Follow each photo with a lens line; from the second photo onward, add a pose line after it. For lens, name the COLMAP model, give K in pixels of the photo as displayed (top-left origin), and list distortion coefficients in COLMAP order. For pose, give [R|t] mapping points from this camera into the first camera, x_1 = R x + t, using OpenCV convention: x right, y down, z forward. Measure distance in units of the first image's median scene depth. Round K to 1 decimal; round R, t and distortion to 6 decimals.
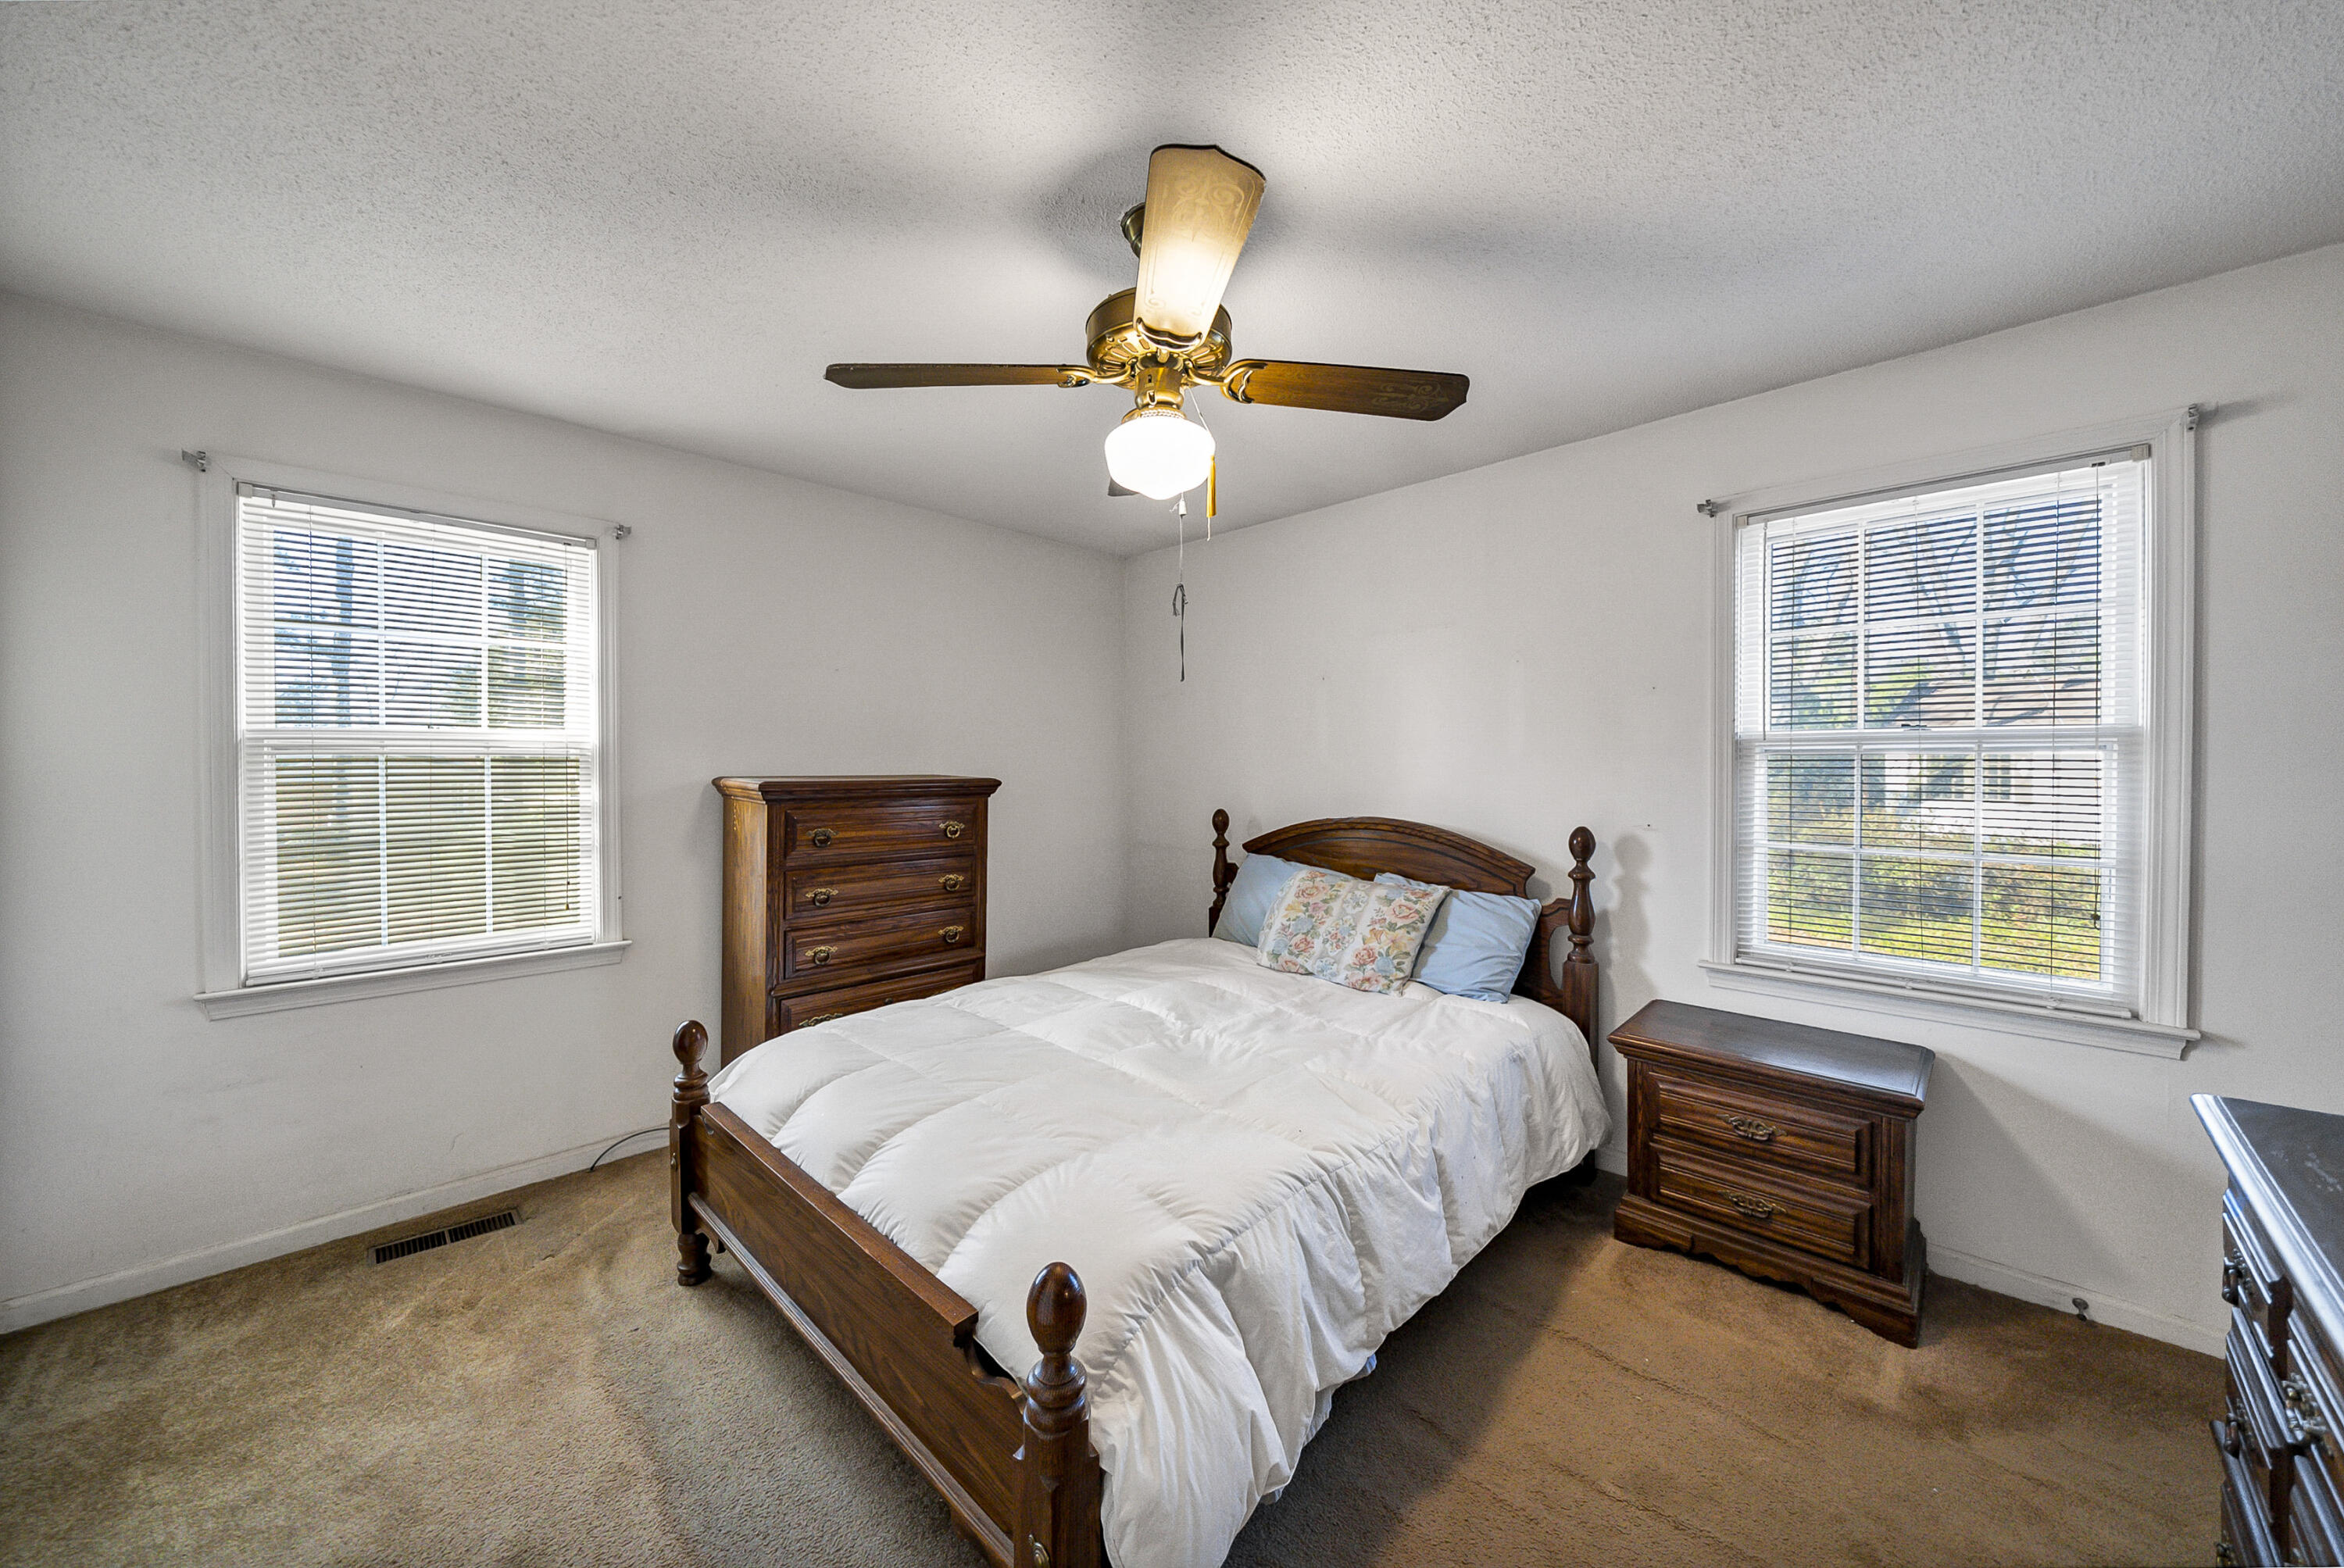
lens RADIAL K [[822.9, 0, 1175.9], [0, 822.9, 769.5], [0, 0, 1]] dist [-0.016533, -0.000027]
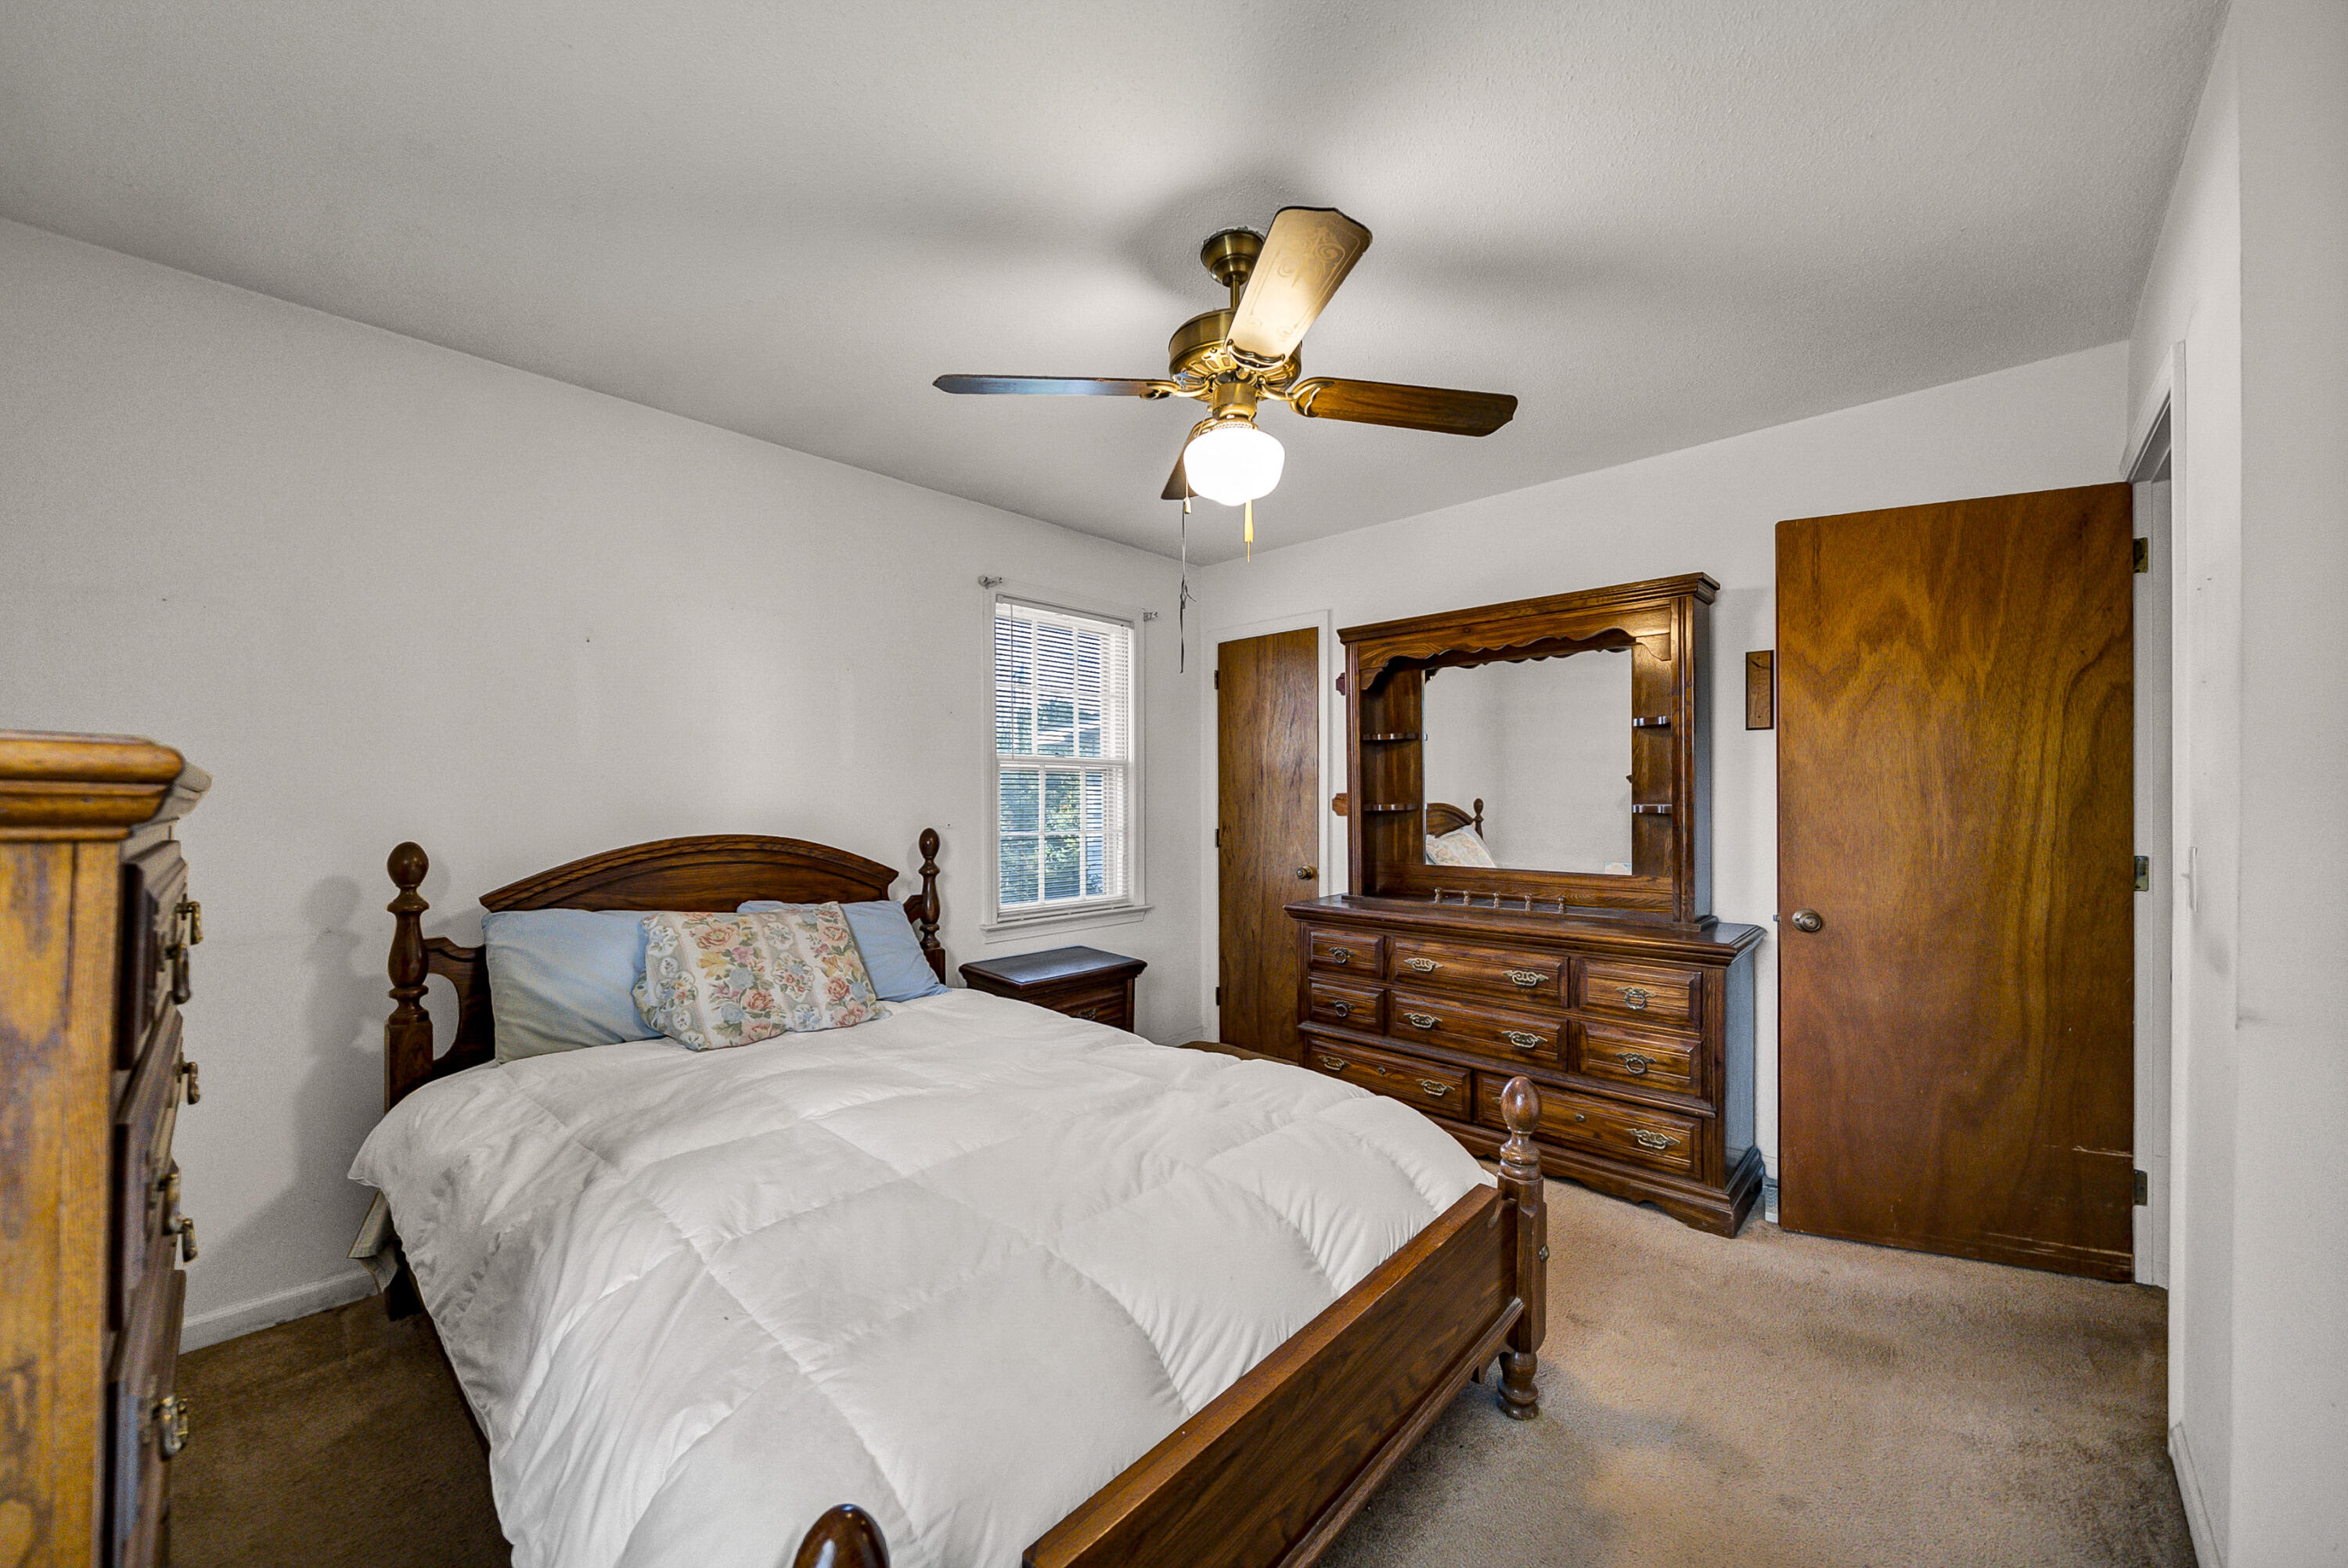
lens RADIAL K [[877.2, 0, 1177.0], [0, 877.2, 801.5], [0, 0, 1]] dist [0.000664, 0.000019]
pose [[-0.032679, -0.003652, 0.999459, -0.730463], [0.007024, 0.999968, 0.003883, 0.030062], [-0.999441, 0.007147, -0.032652, 0.696097]]
